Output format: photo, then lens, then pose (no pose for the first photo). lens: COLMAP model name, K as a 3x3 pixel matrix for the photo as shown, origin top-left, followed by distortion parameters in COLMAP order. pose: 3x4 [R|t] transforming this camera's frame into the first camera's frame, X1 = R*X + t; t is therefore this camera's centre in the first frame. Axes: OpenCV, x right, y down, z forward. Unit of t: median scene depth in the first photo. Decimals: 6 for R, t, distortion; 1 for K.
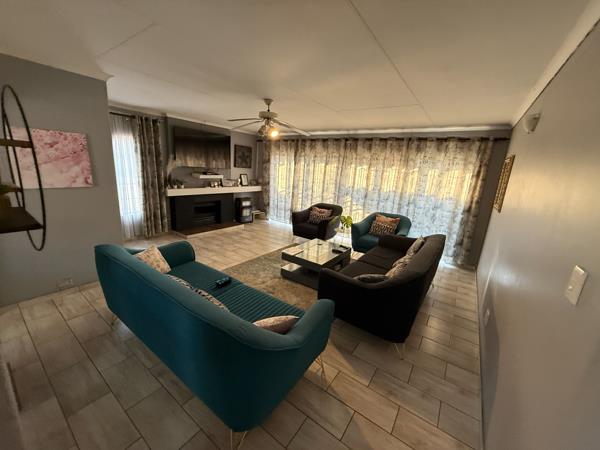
lens RADIAL K [[237.9, 0, 300.6], [0, 237.9, 224.3], [0, 0, 1]] dist [-0.000277, -0.000792]
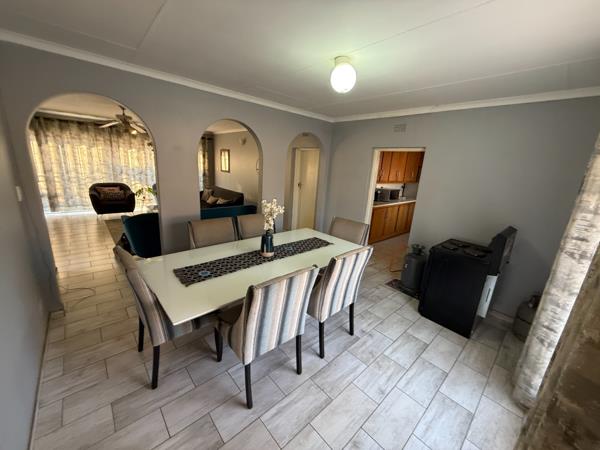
lens RADIAL K [[237.9, 0, 297.6], [0, 237.9, 225.8], [0, 0, 1]] dist [-0.000277, -0.000792]
pose [[0.225925, -0.296810, 0.927826, -0.912773], [0.177099, 0.949095, 0.260490, -0.029491], [-0.957911, 0.105466, 0.266989, -0.178180]]
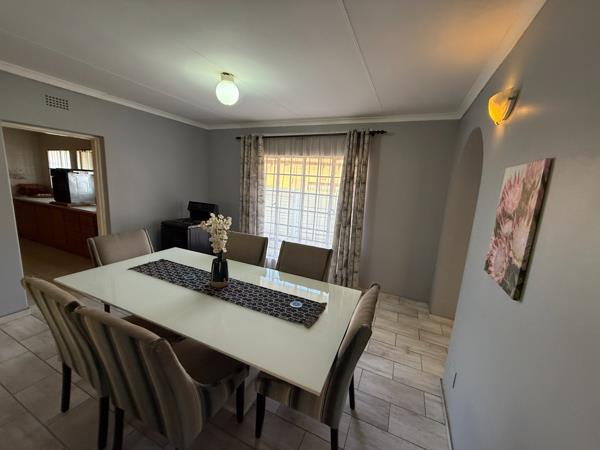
lens RADIAL K [[237.9, 0, 300.2], [0, 237.9, 225.7], [0, 0, 1]] dist [-0.000277, -0.000792]
pose [[-0.973758, -0.088301, -0.209759, -0.532649], [-0.165364, 0.907756, 0.385530, -0.109994], [0.156367, 0.410099, -0.898536, 0.337074]]
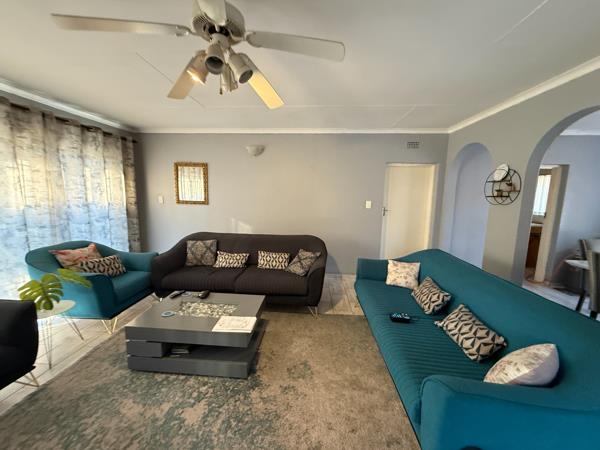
lens RADIAL K [[237.9, 0, 298.2], [0, 237.9, 225.8], [0, 0, 1]] dist [-0.000277, -0.000792]
pose [[-0.517752, -0.192357, 0.833626, -0.368828], [0.145721, 0.940329, 0.307483, -0.175317], [-0.843029, 0.280677, -0.458827, 0.760694]]
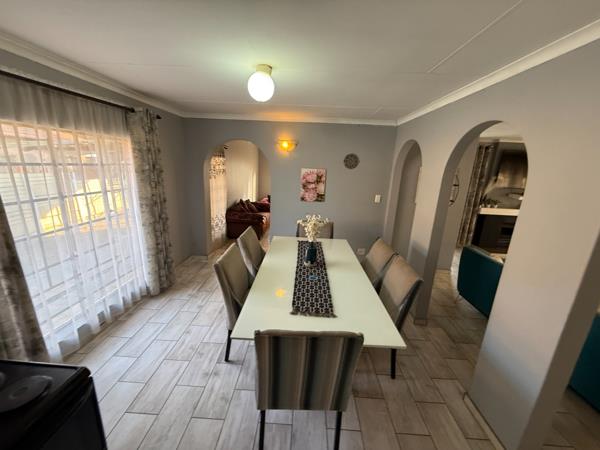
lens RADIAL K [[237.9, 0, 298.3], [0, 237.9, 224.7], [0, 0, 1]] dist [-0.000277, -0.000792]
pose [[0.546177, 0.170401, -0.820155, -0.106013], [-0.203086, 0.976817, 0.067706, 0.027387], [0.812678, 0.129582, 0.568122, -0.305763]]
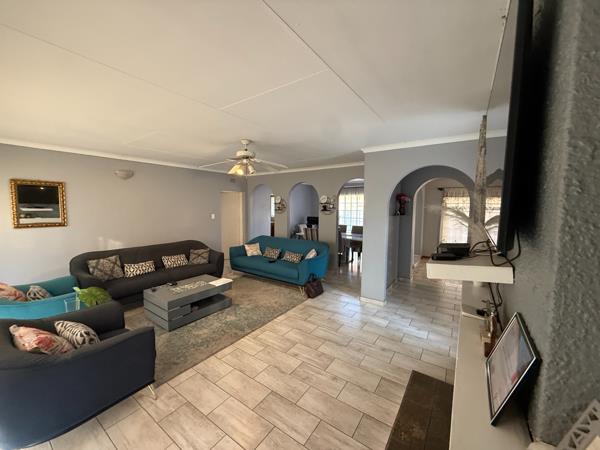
lens RADIAL K [[237.9, 0, 297.5], [0, 237.9, 223.2], [0, 0, 1]] dist [-0.000277, -0.000792]
pose [[-0.997421, -0.071769, 0.000160, -0.248659], [-0.068336, 0.950398, 0.303436, -0.334868], [-0.021929, 0.302643, -0.952852, 1.359773]]
